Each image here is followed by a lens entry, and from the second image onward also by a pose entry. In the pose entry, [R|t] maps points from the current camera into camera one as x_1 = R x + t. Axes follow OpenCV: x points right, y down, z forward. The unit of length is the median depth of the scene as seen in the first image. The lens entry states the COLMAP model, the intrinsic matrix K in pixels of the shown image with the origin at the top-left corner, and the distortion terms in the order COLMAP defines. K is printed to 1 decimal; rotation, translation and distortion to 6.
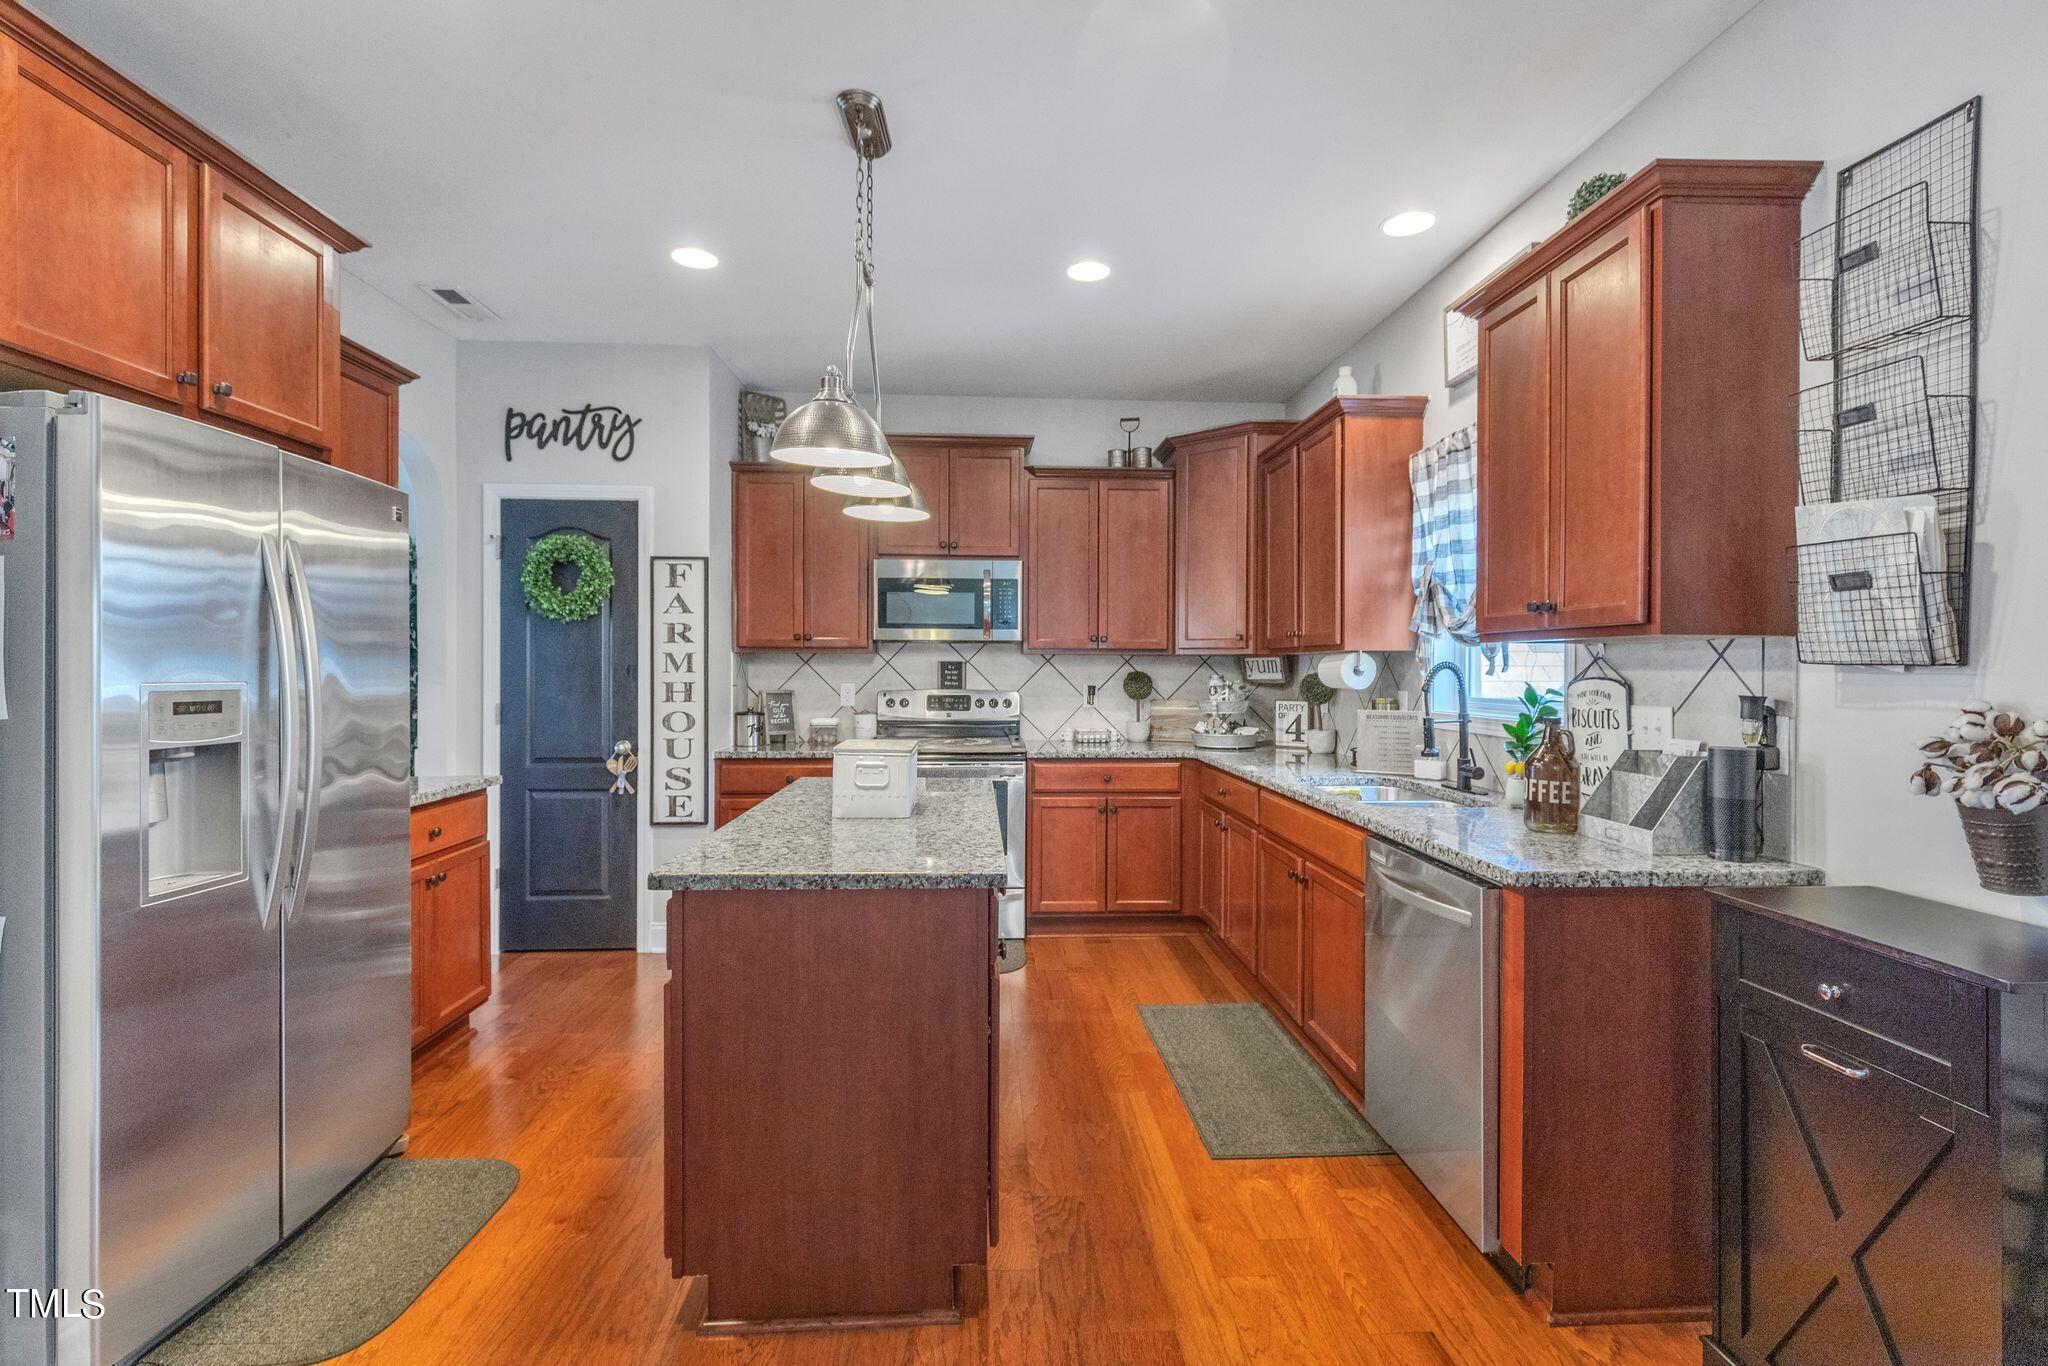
lens RADIAL K [[962.5, 0, 1023.7], [0, 962.5, 671.8], [0, 0, 1]] dist [0.003857, -0.001788]
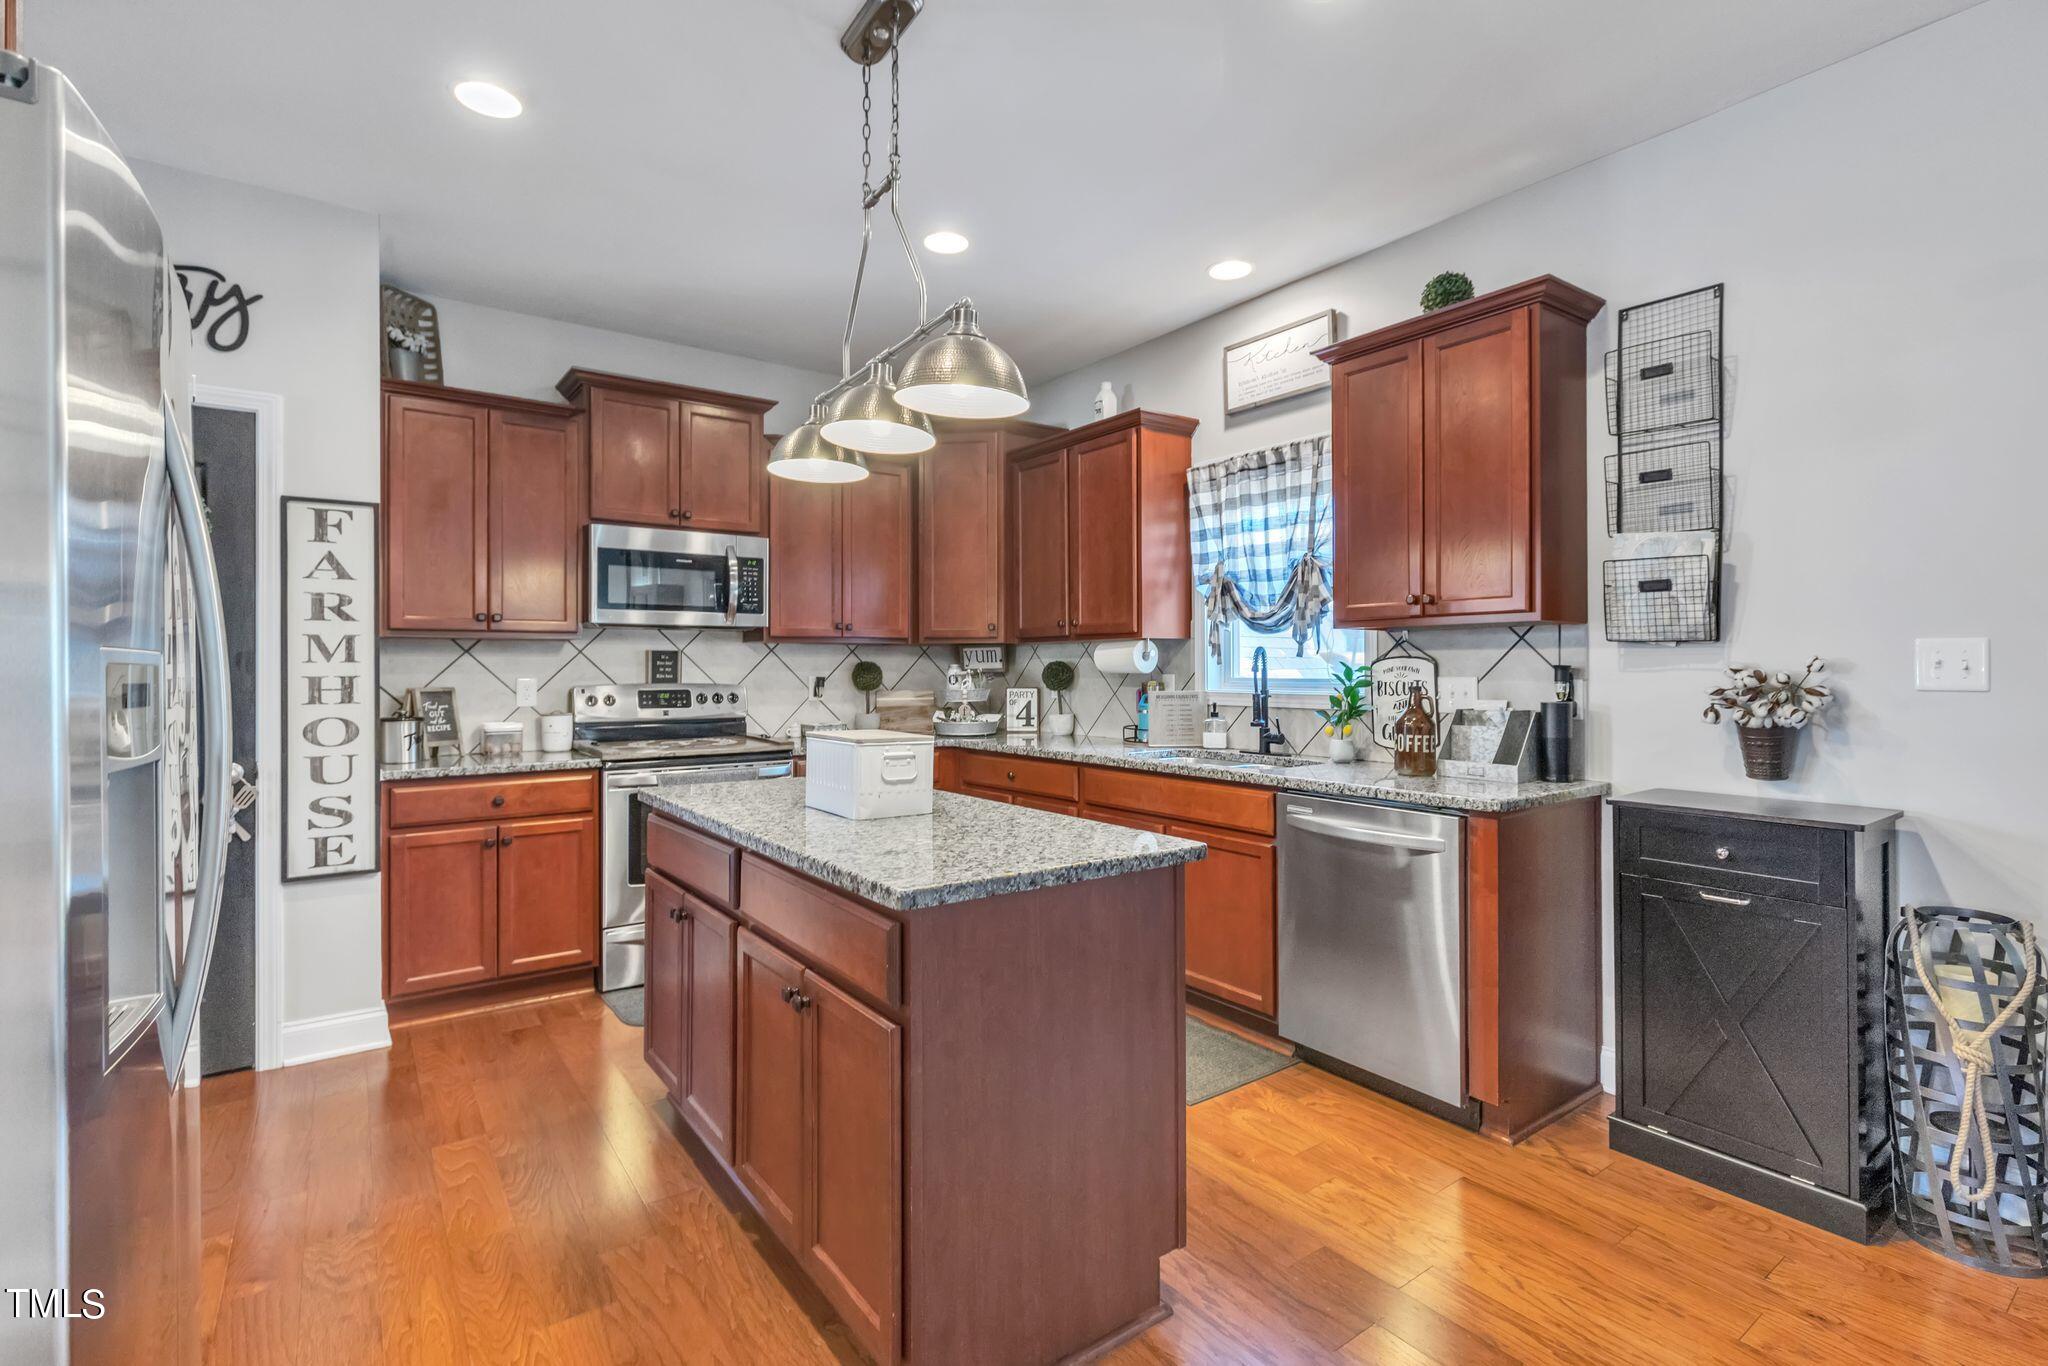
lens RADIAL K [[962.5, 0, 1058.6], [0, 962.5, 665.9], [0, 0, 1]] dist [0.003857, -0.001788]
pose [[0.831898, -0.005975, 0.554897, -0.308215], [0.009865, 0.999943, -0.004022, 0.011499], [-0.554841, 0.008819, 0.831910, 0.110786]]
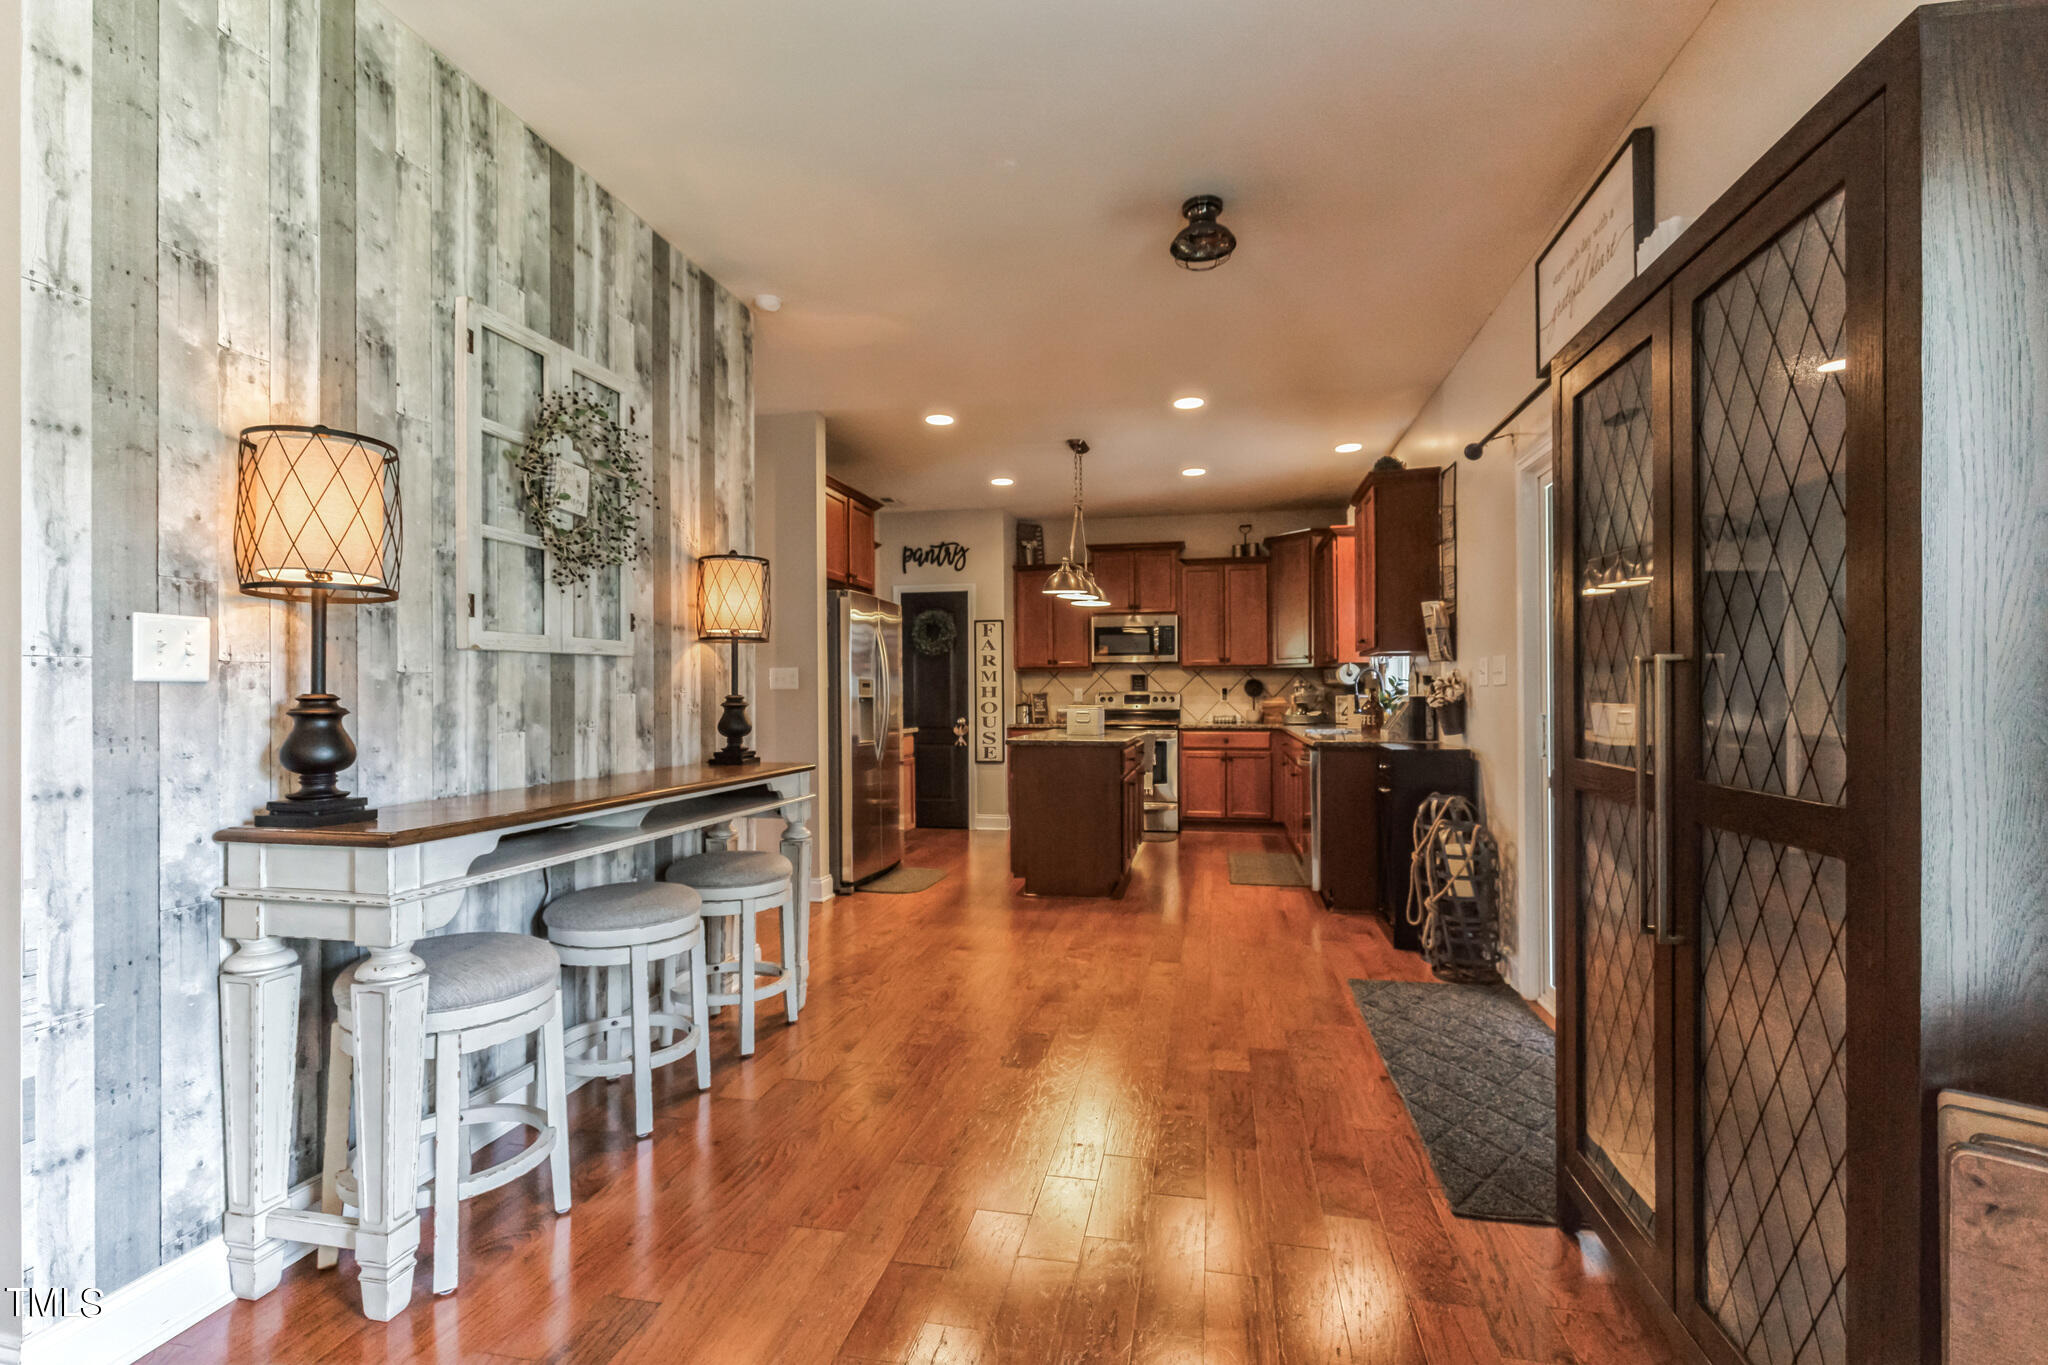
lens RADIAL K [[940.8, 0, 1025.6], [0, 940.8, 692.1], [0, 0, 1]] dist [-0.004066, -0.000119]
pose [[0.968914, -0.009849, -0.247201, 0.166712], [0.008036, 0.999933, -0.008343, 0.037840], [0.247266, 0.006097, 0.968928, -0.769154]]
